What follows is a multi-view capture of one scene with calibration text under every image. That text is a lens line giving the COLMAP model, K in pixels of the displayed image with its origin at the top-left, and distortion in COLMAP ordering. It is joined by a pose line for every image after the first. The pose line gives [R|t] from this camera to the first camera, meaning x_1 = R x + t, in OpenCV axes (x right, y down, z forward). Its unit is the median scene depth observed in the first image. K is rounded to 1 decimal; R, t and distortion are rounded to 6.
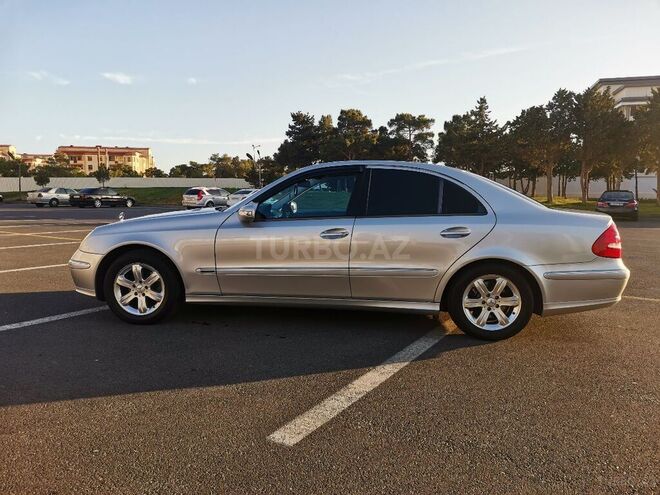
lens RADIAL K [[495.5, 0, 330.0], [0, 495.5, 247.5], [0, 0, 1]] dist [0.080107, -0.102143]
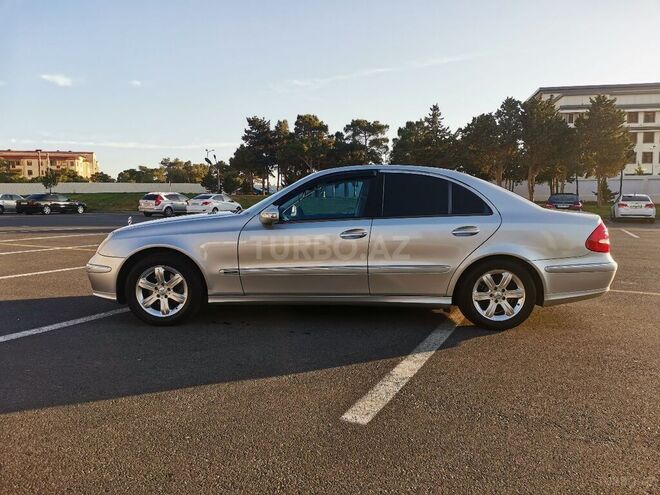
lens RADIAL K [[494.6, 0, 330.0], [0, 494.6, 247.5], [0, 0, 1]] dist [0.095210, -0.137073]
pose [[0.995266, -0.016181, 0.095832, -0.019652], [0.017055, 0.999820, -0.008316, 0.001214], [-0.095681, 0.009911, 0.995363, -0.006720]]
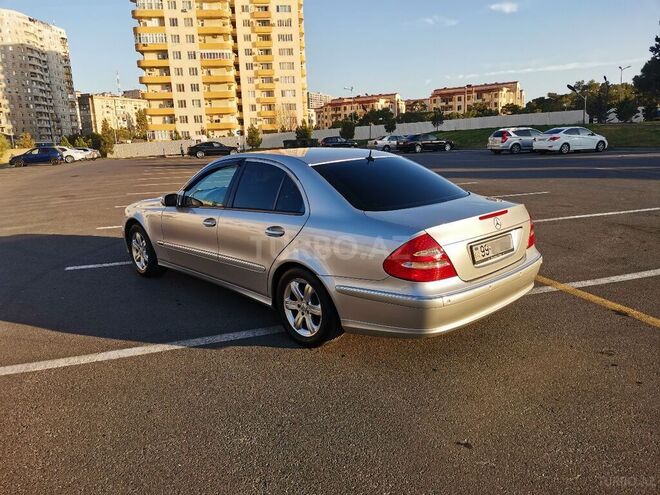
lens RADIAL K [[495.5, 0, 330.0], [0, 495.5, 247.5], [0, 0, 1]] dist [0.080107, -0.102143]
pose [[0.752784, 0.105557, -0.649749, 0.130500], [-0.022302, 0.990582, 0.135090, -0.017860], [0.657890, -0.087203, 0.748049, 0.045526]]
